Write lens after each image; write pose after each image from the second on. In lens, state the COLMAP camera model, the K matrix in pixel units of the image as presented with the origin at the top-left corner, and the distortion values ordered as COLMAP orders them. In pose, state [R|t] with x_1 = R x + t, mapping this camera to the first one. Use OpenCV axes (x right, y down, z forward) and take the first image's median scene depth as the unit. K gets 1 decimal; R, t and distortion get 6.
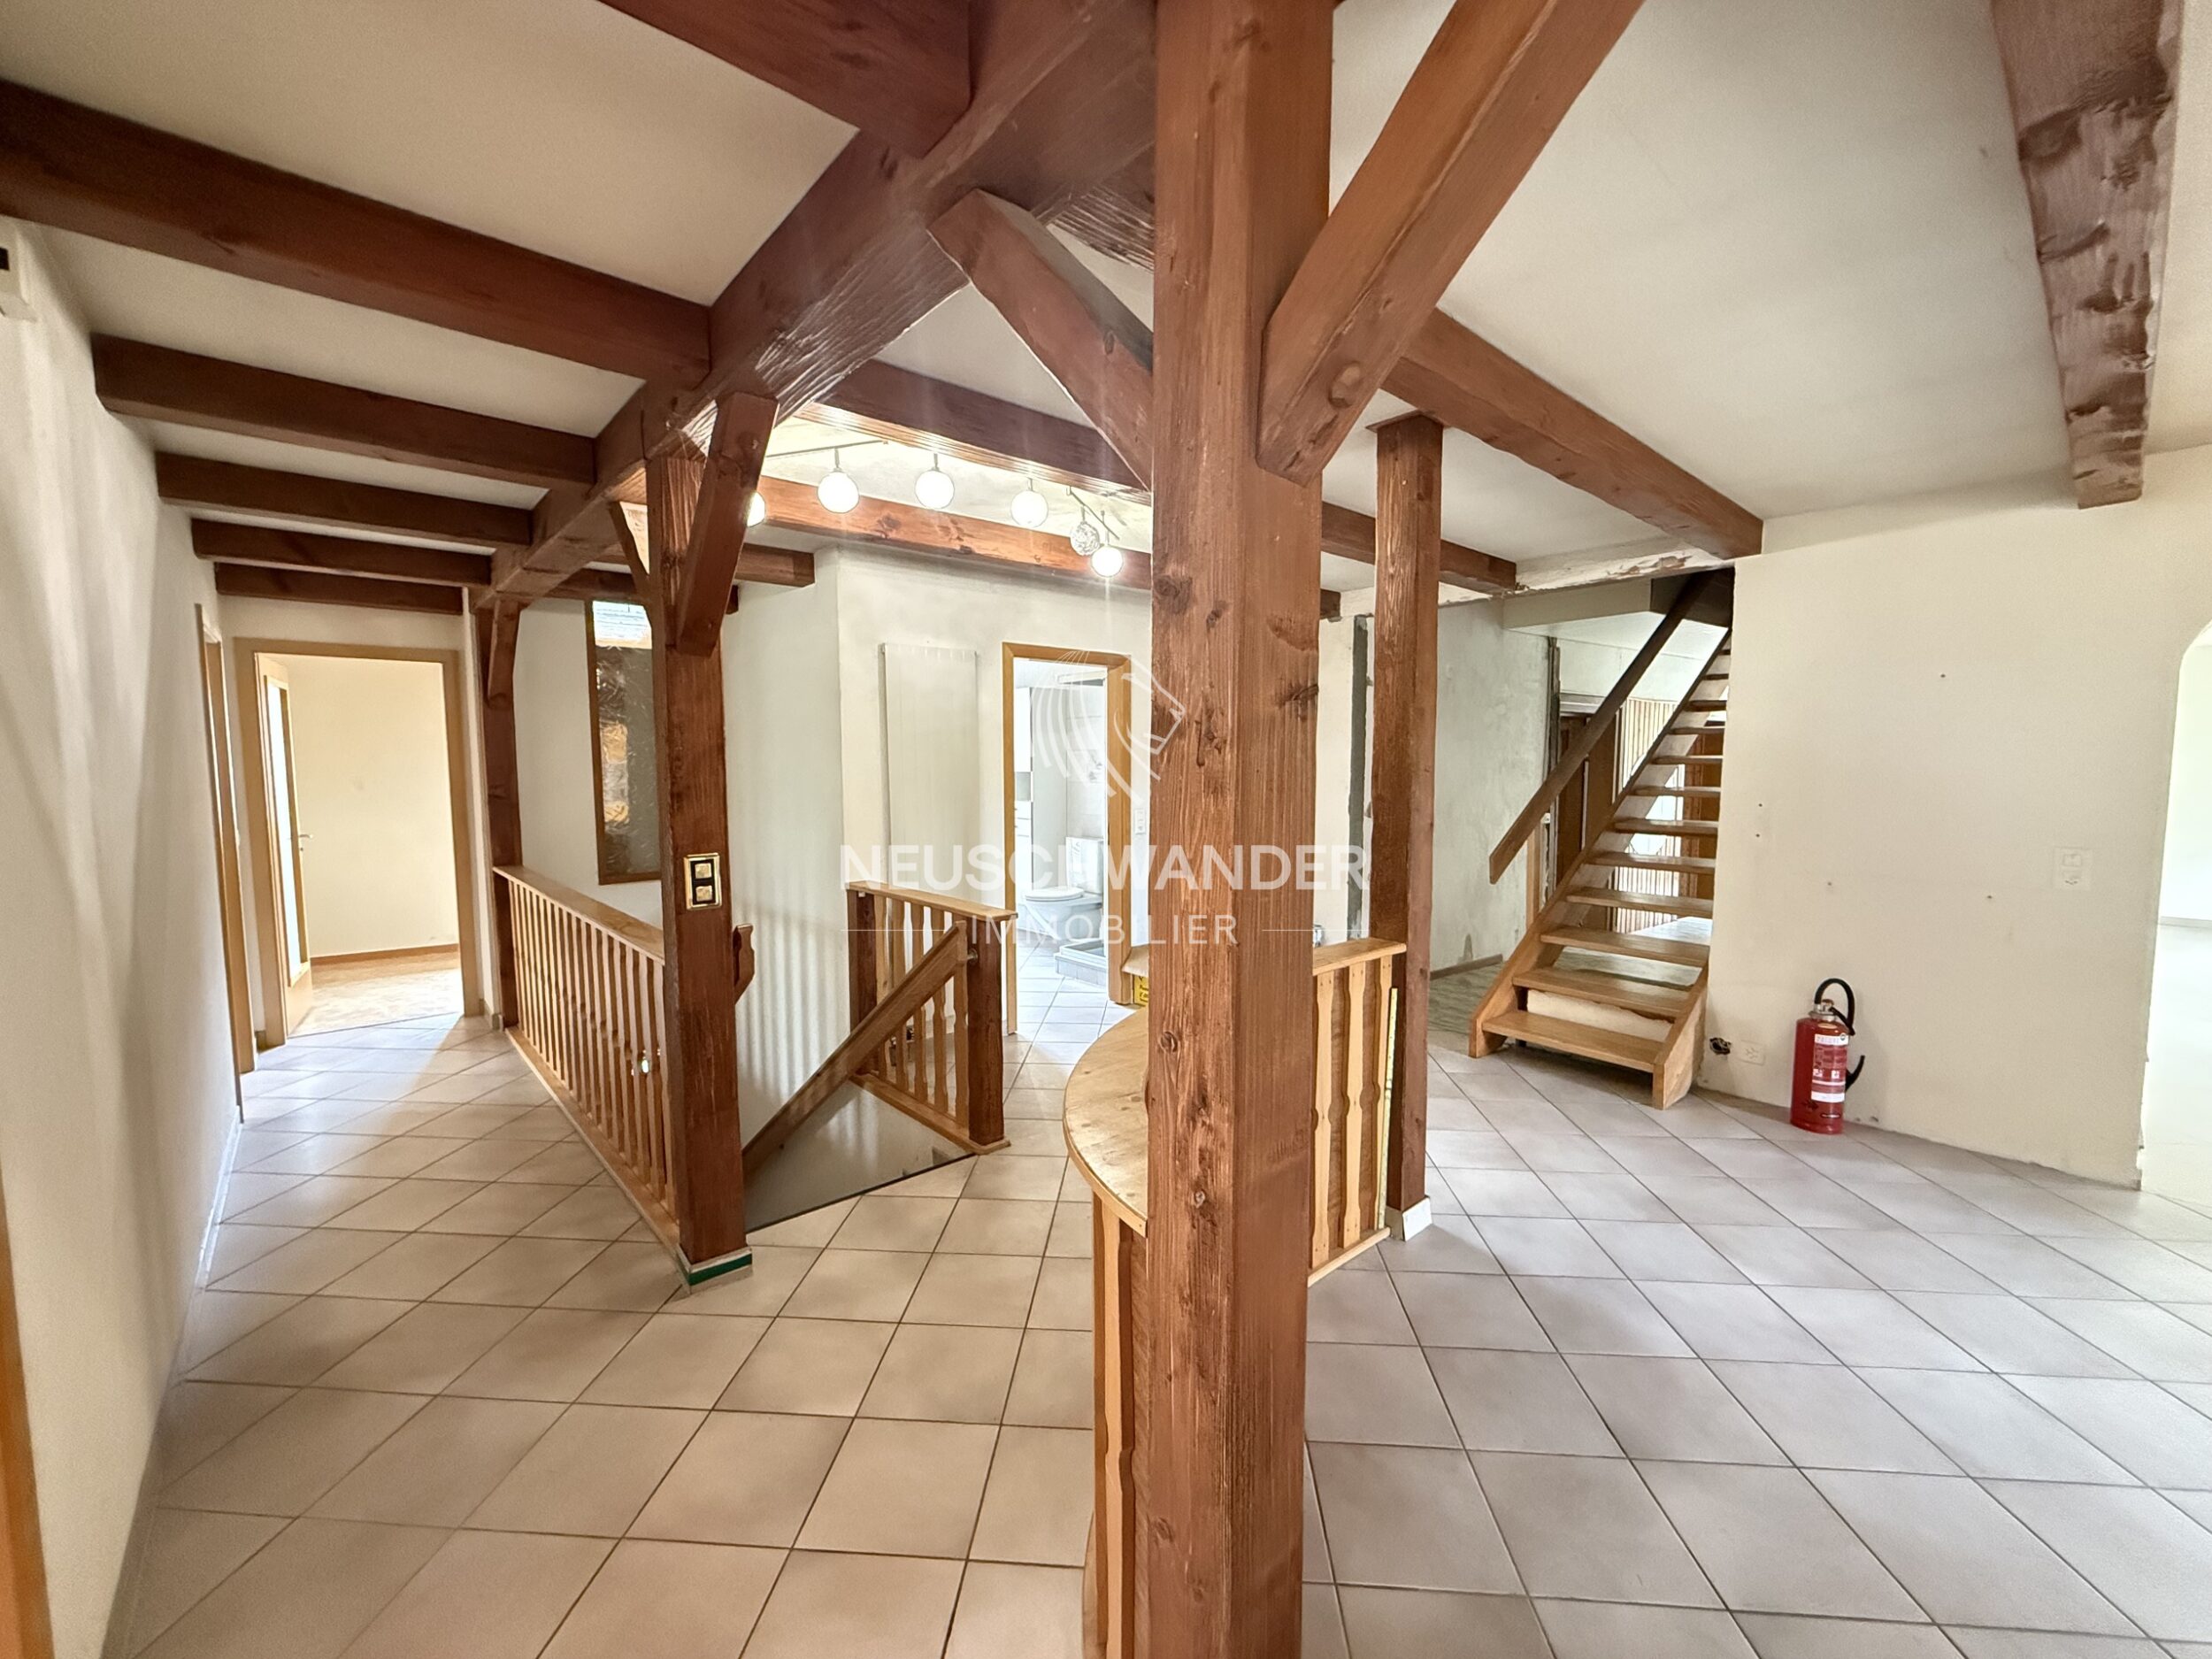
lens RADIAL K [[900.5, 0, 1101.9], [0, 900.5, 819.0], [0, 0, 1]] dist [0.012120, -0.000064]
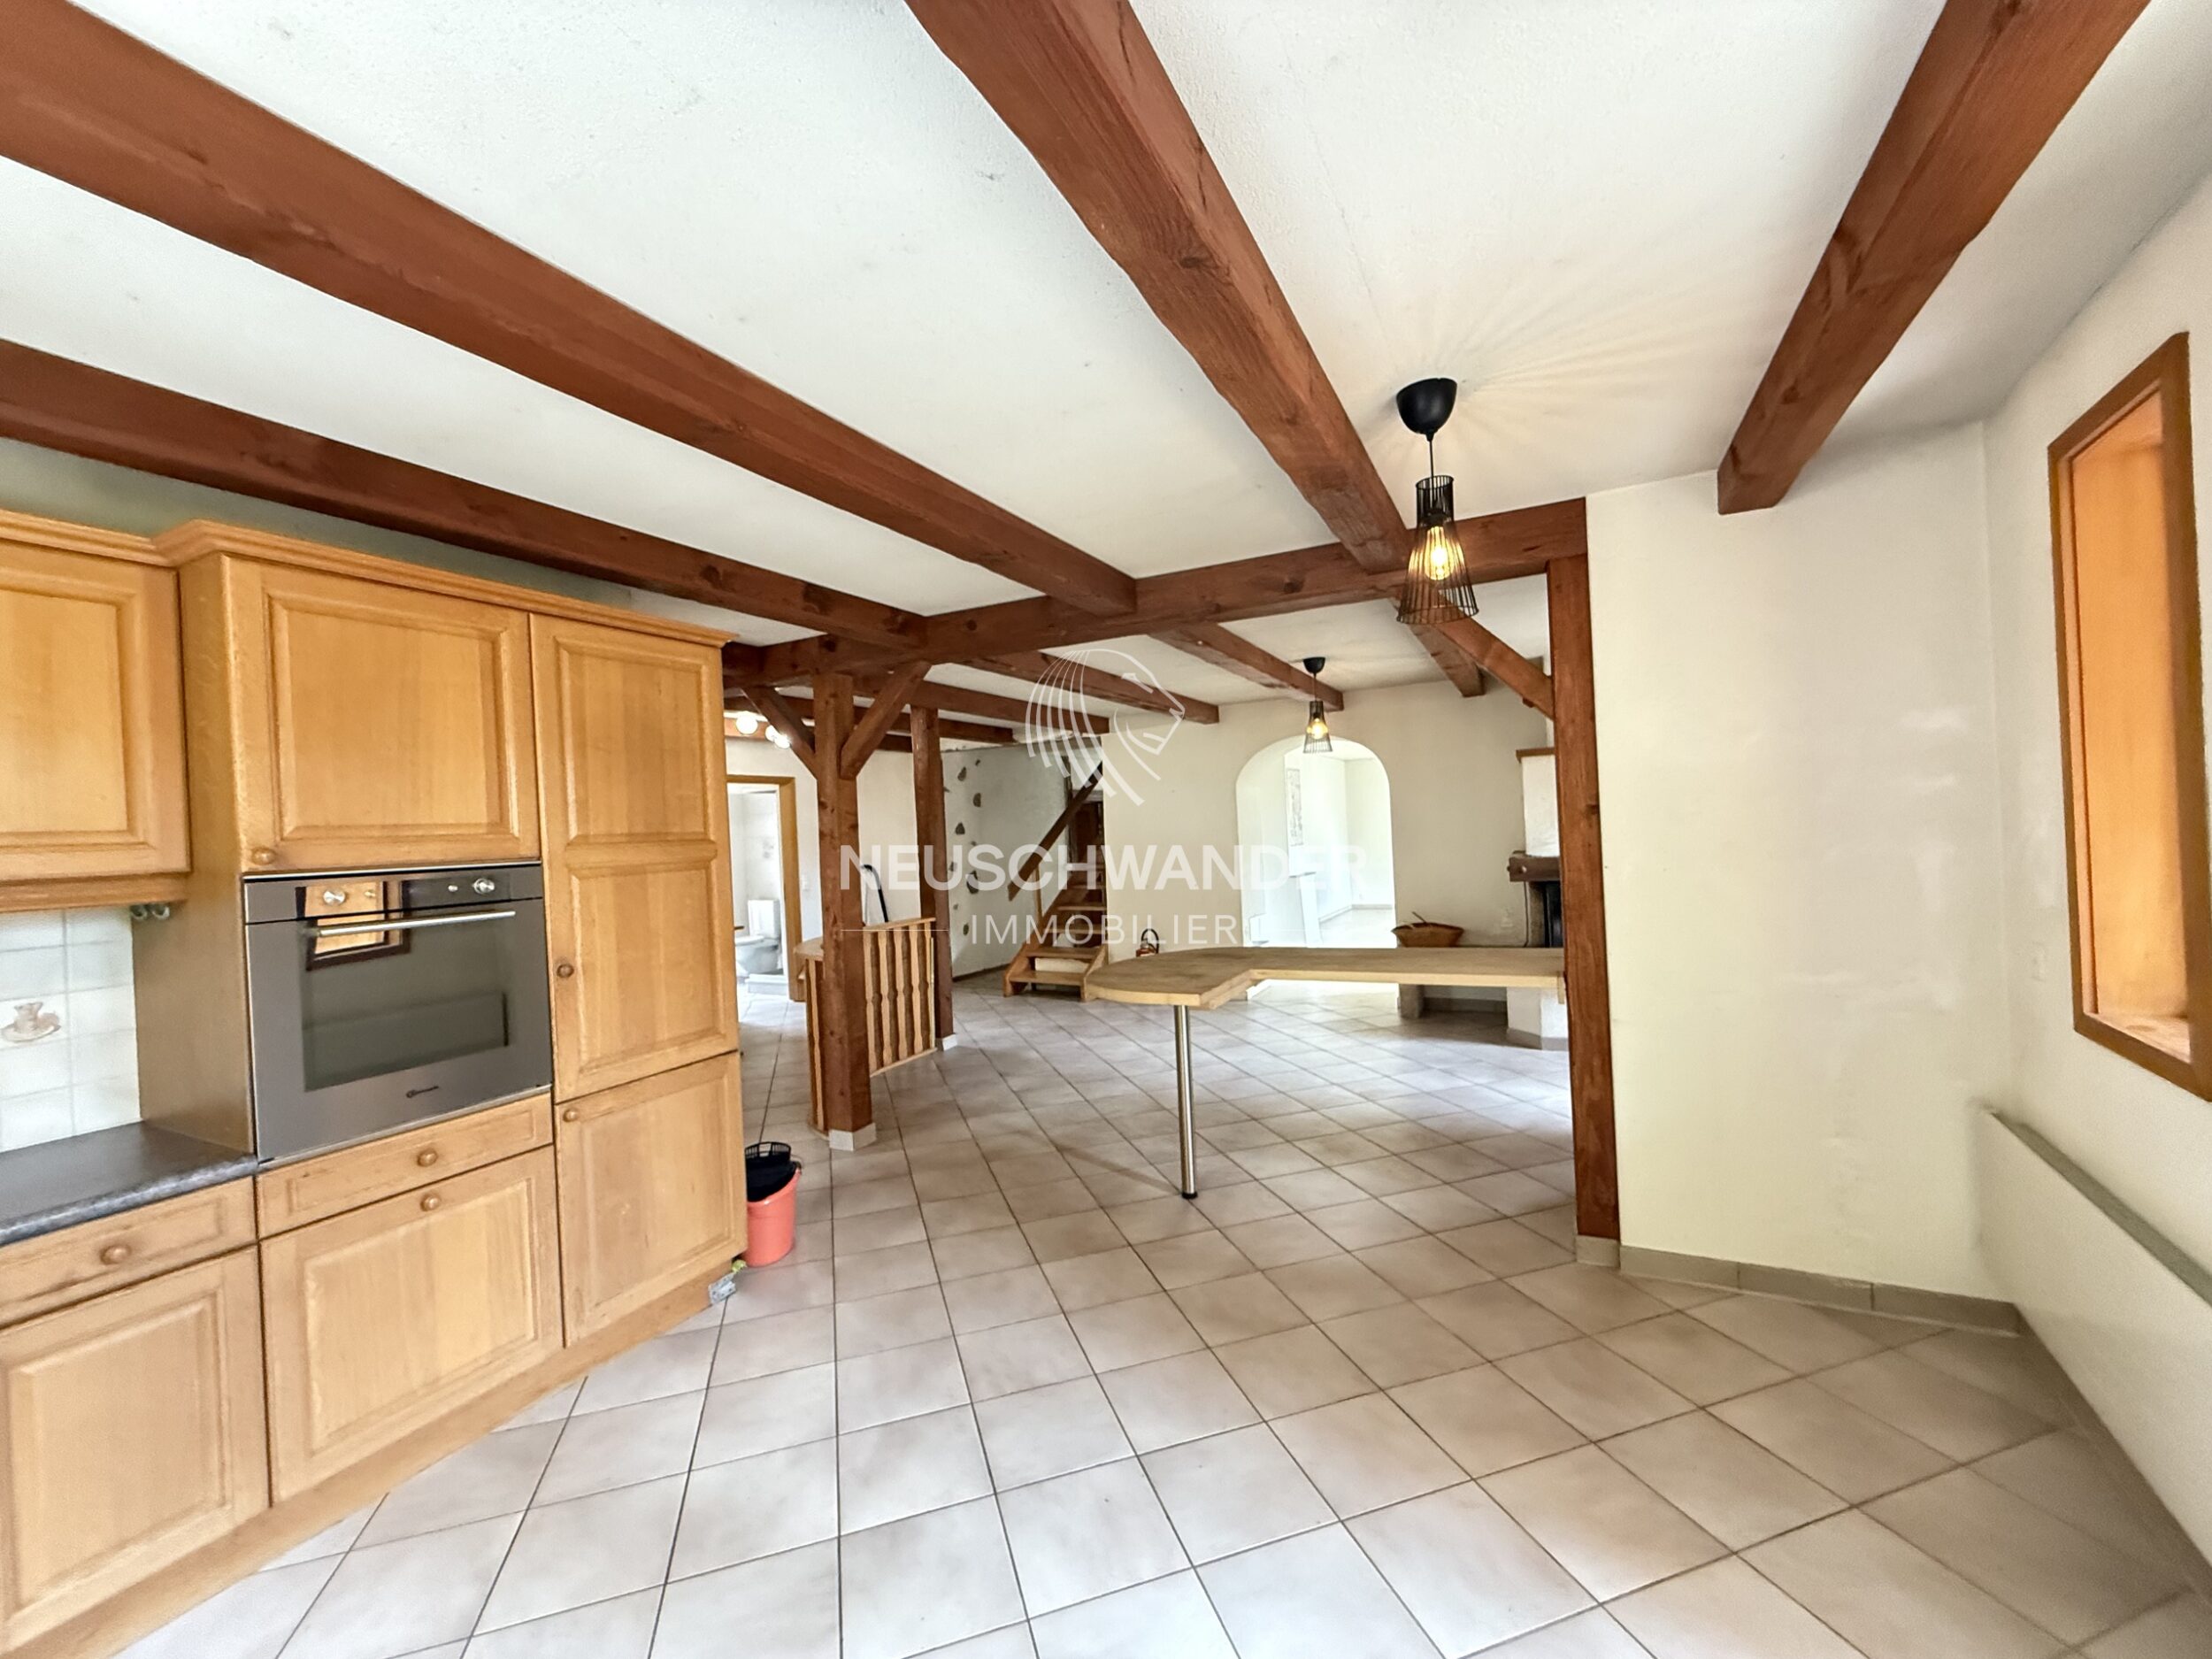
lens RADIAL K [[900.5, 0, 1101.9], [0, 900.5, 819.0], [0, 0, 1]] dist [0.012120, -0.000064]
pose [[0.929846, -0.039247, 0.365849, -0.061461], [0.070817, 0.994795, -0.073272, 0.056024], [-0.361069, 0.094040, 0.927785, -0.821772]]
